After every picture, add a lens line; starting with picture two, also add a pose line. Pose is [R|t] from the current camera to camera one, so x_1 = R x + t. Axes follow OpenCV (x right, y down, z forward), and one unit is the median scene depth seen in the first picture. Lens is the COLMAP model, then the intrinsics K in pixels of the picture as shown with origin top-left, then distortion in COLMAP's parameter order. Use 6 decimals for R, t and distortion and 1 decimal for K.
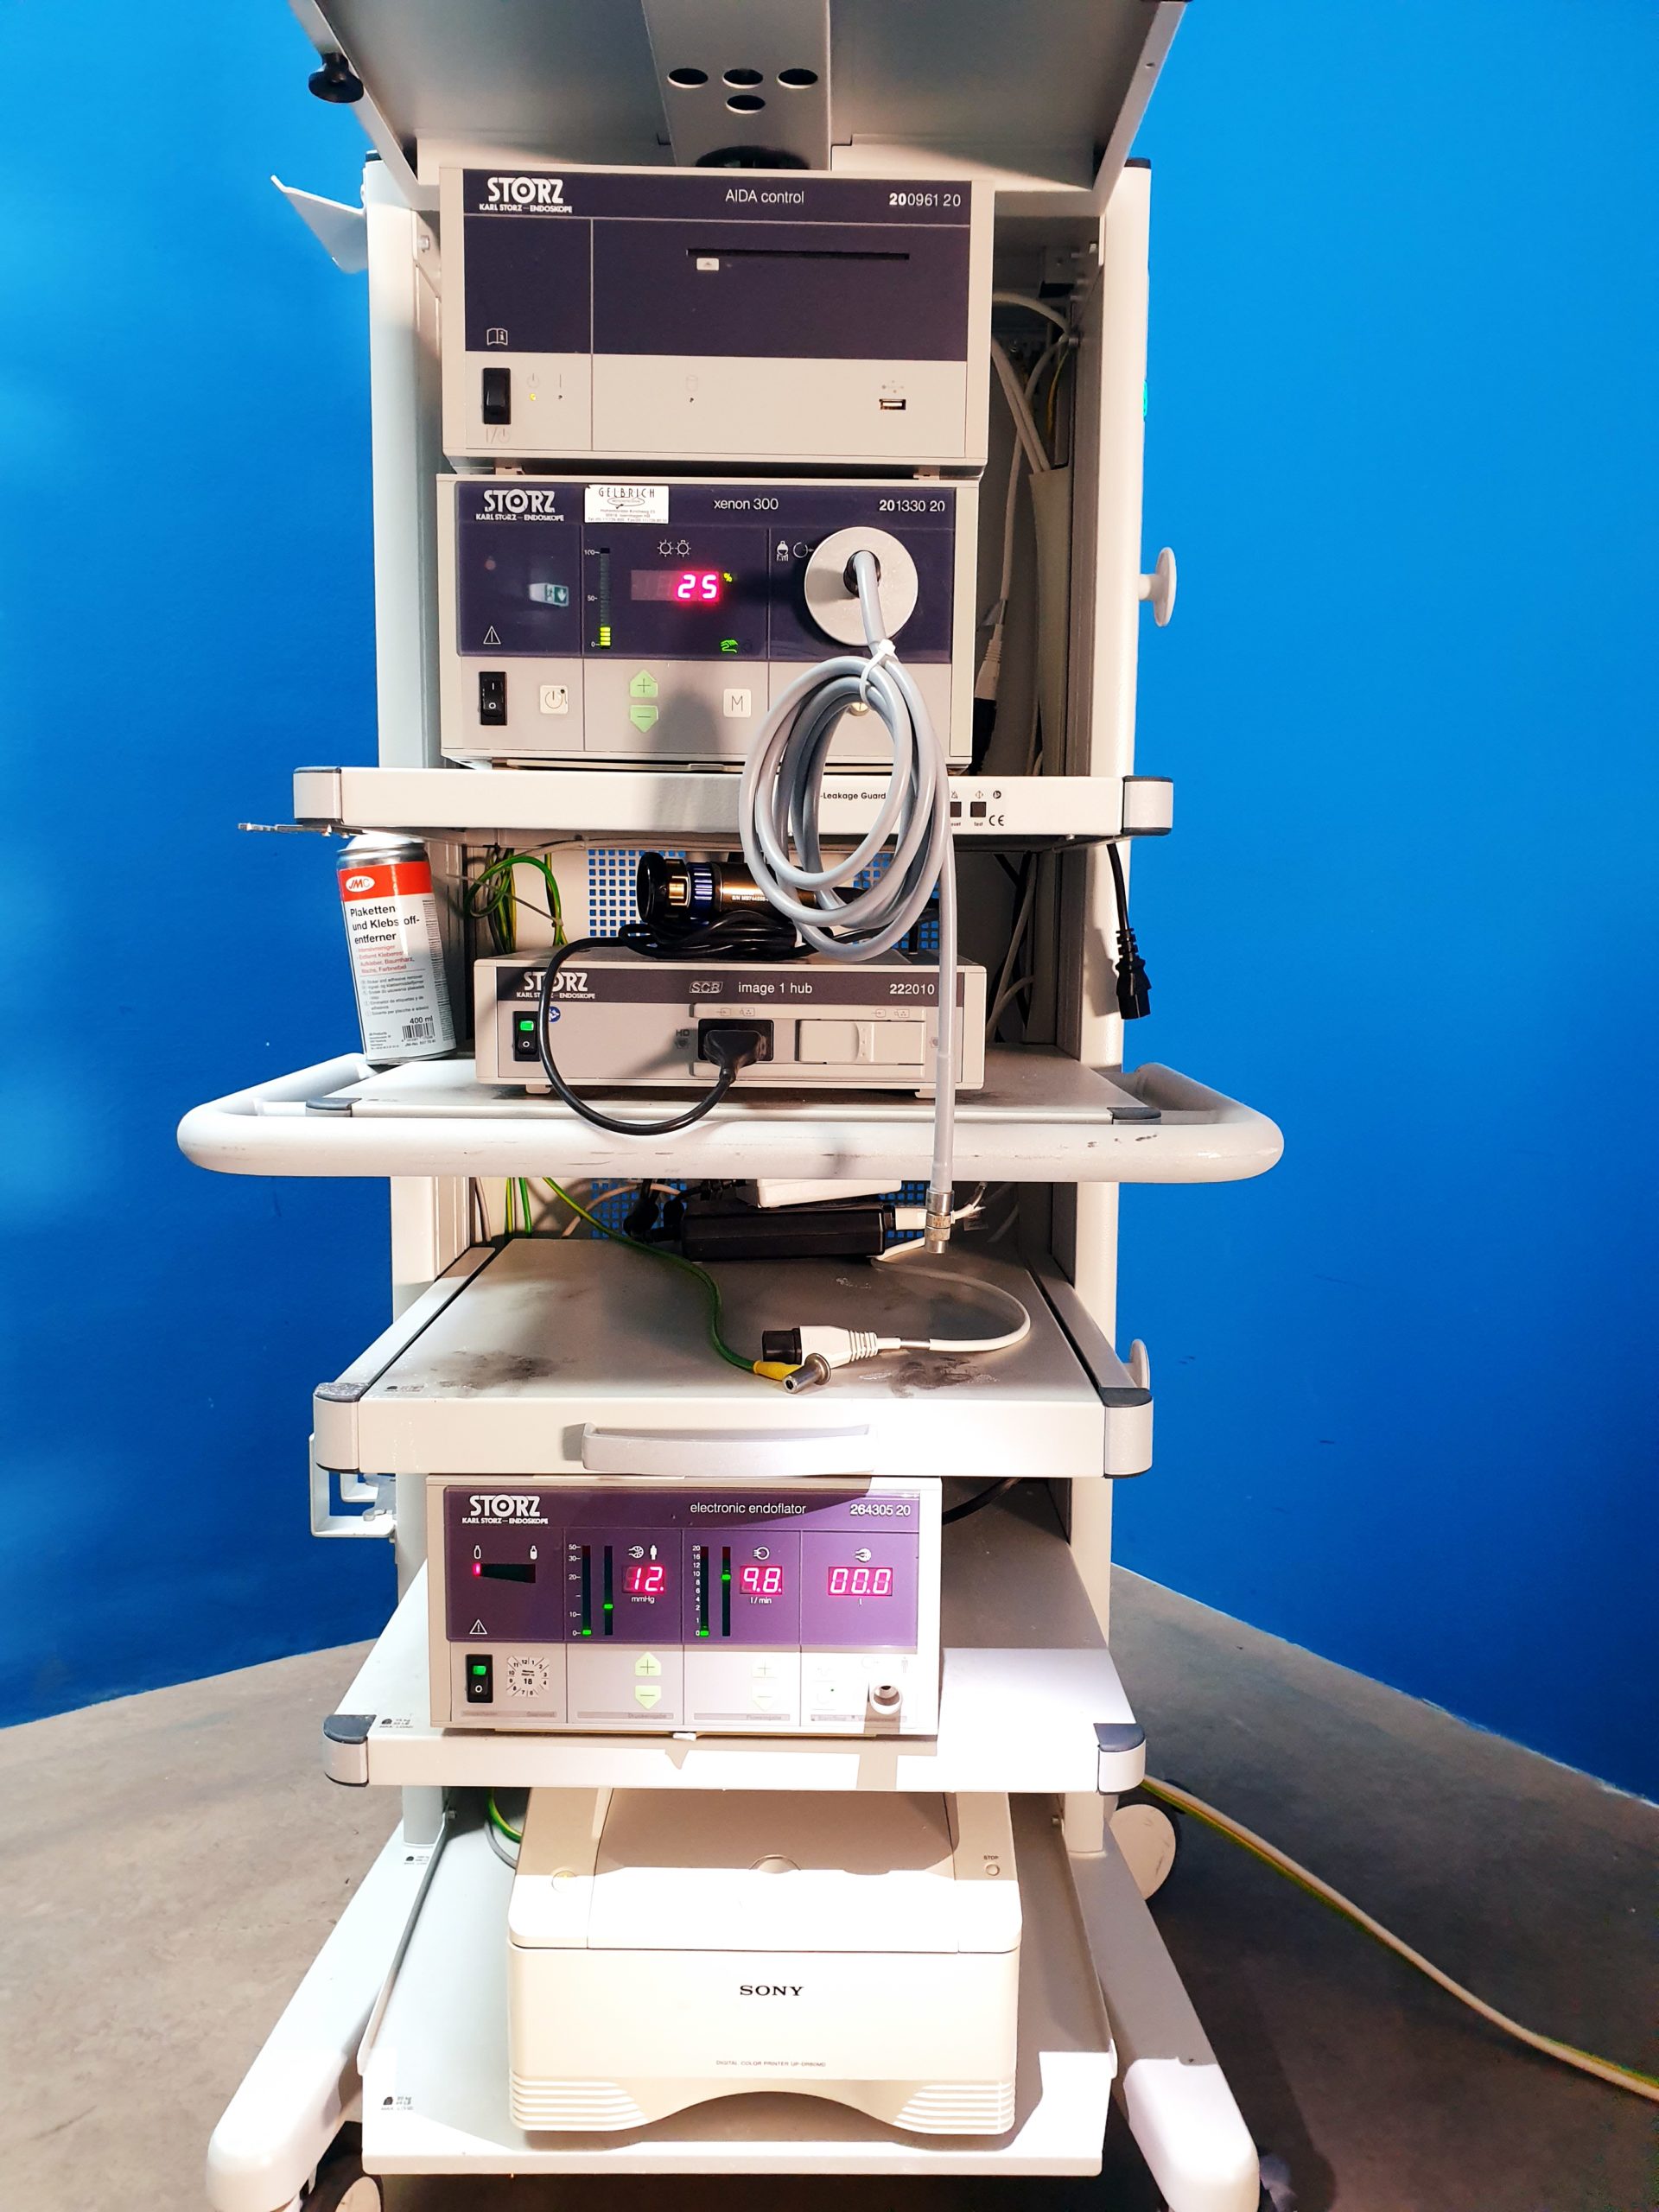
lens RADIAL K [[1831.3, 0, 815.3], [0, 1831.3, 1106.5], [0, 0, 1]] dist [0.026083, 0.004878]
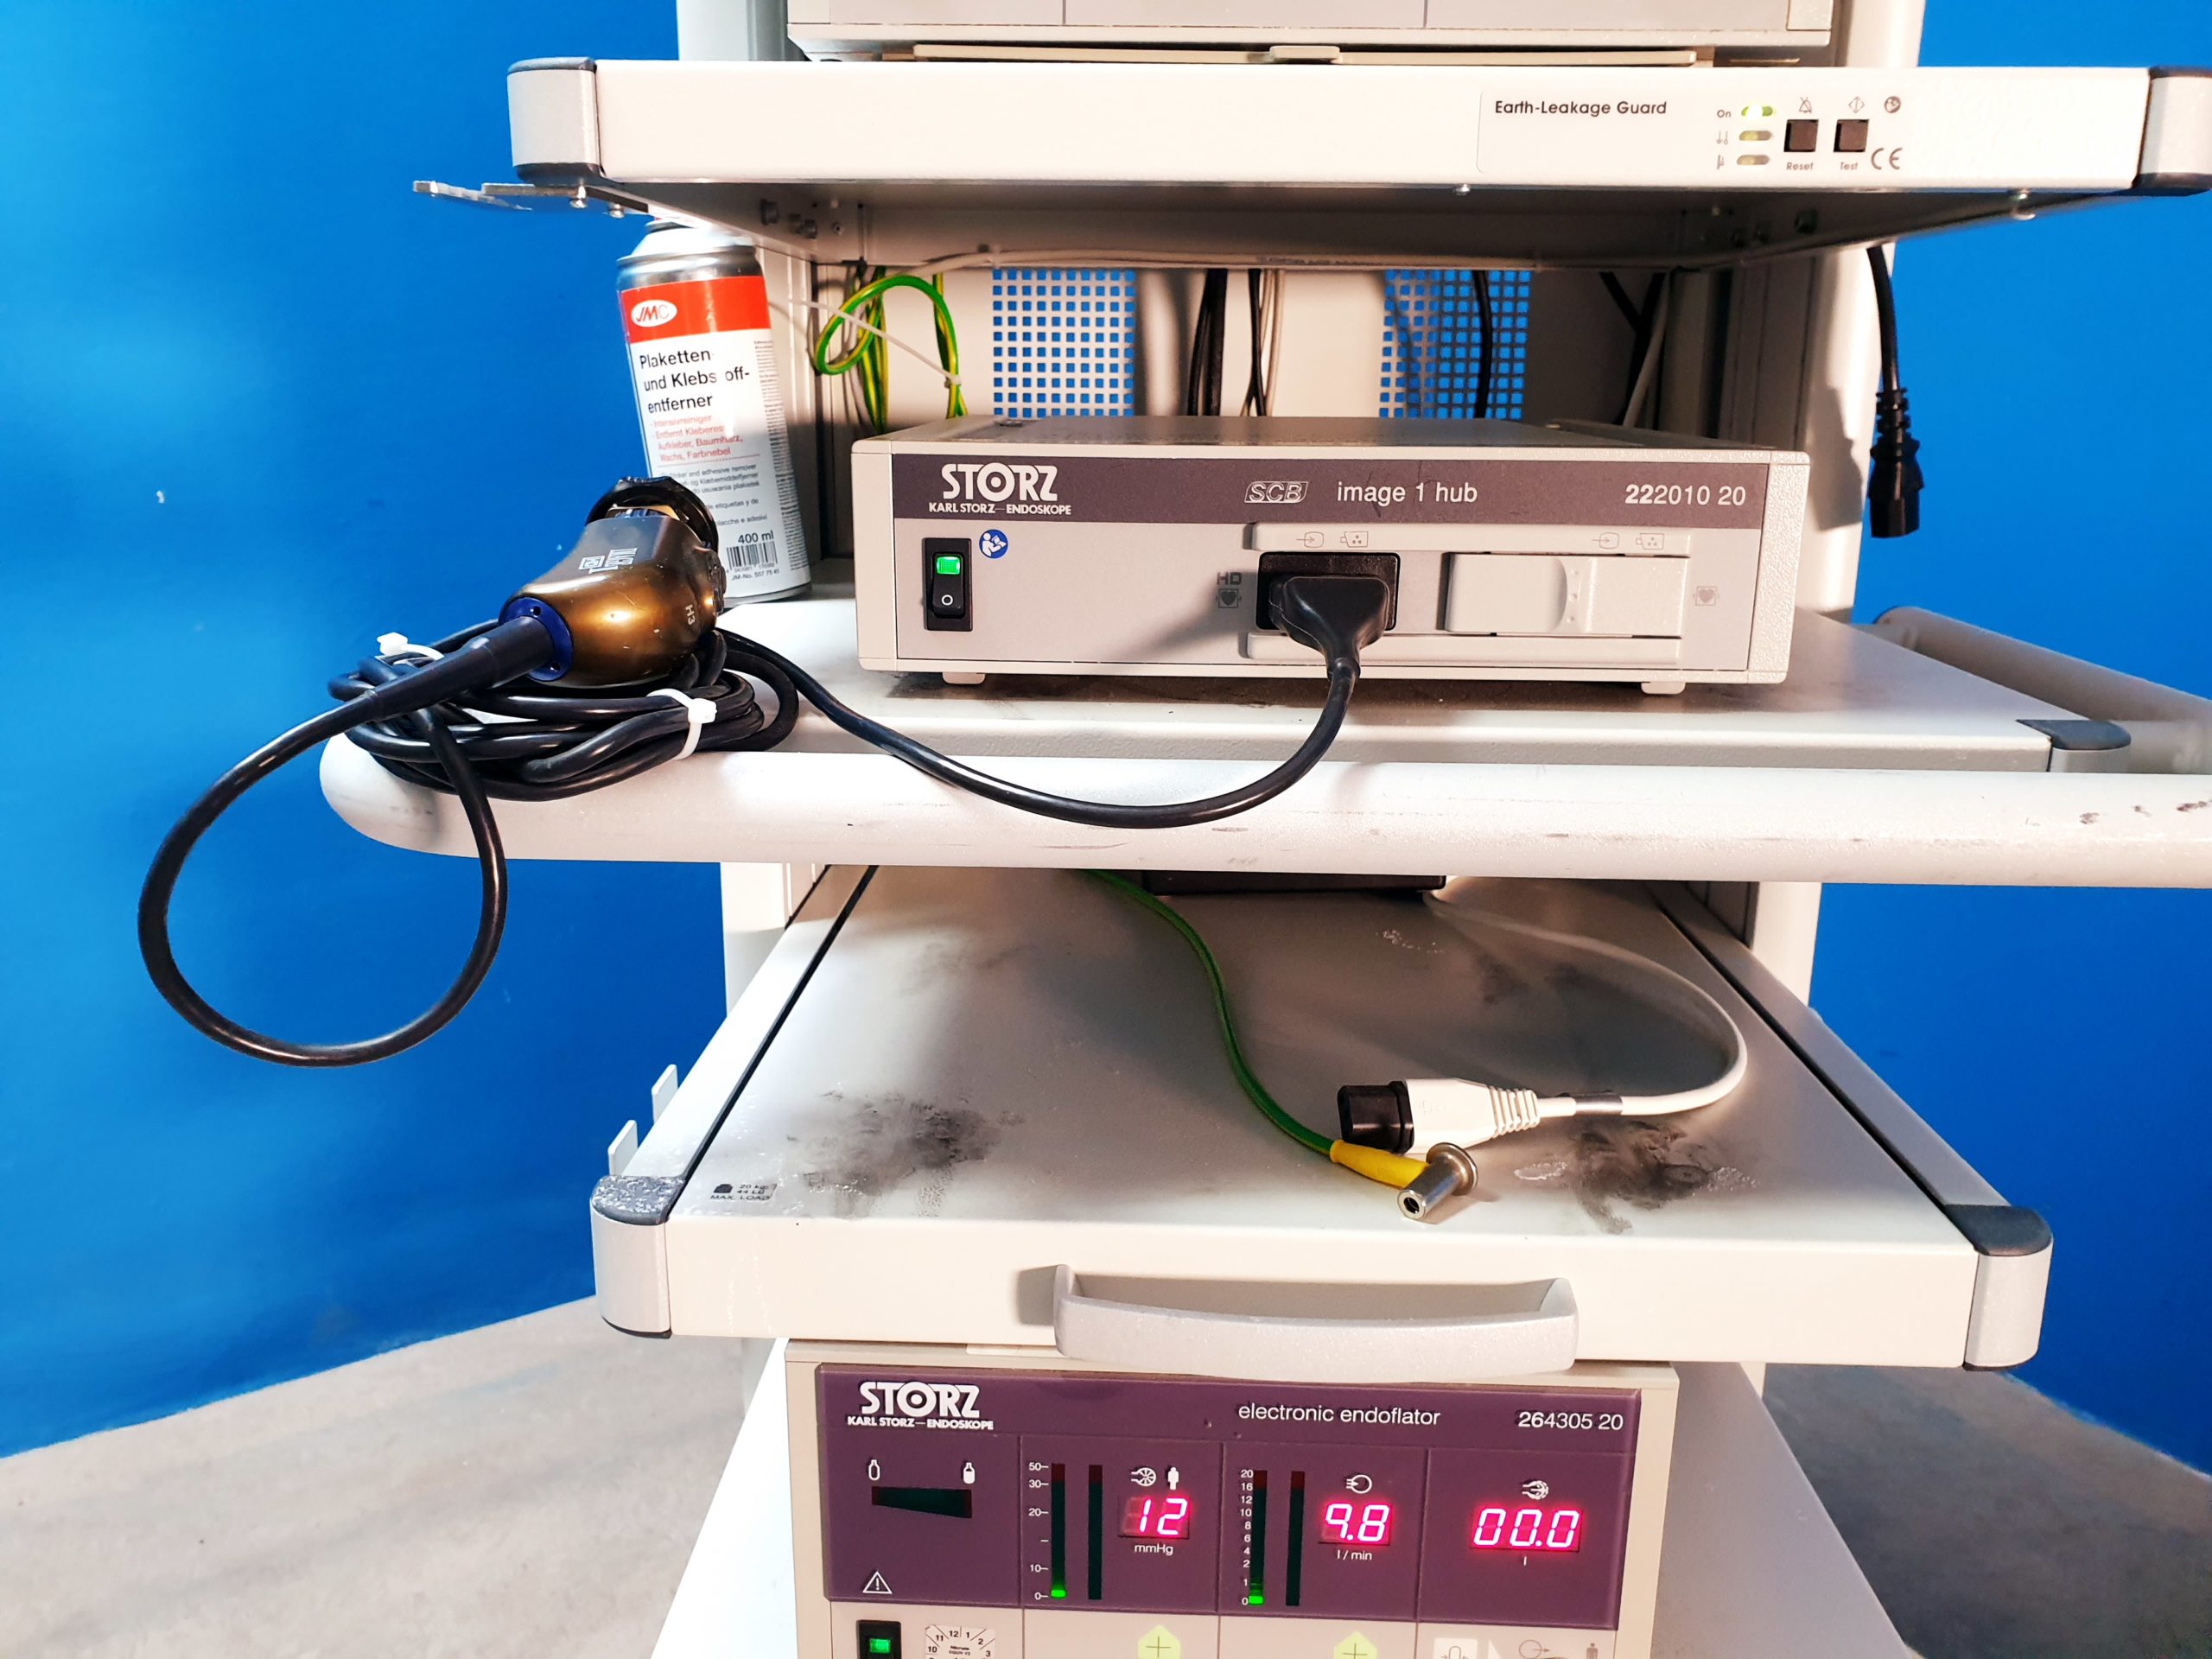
lens RADIAL K [[1831.3, 0, 1091.1], [0, 1831.3, 869.6], [0, 0, 1]] dist [0.026083, 0.004878]
pose [[0.999507, 0.009748, -0.029847, -0.096024], [-0.005074, 0.988239, 0.152830, -0.037374], [0.030986, -0.152603, 0.987802, 0.436563]]
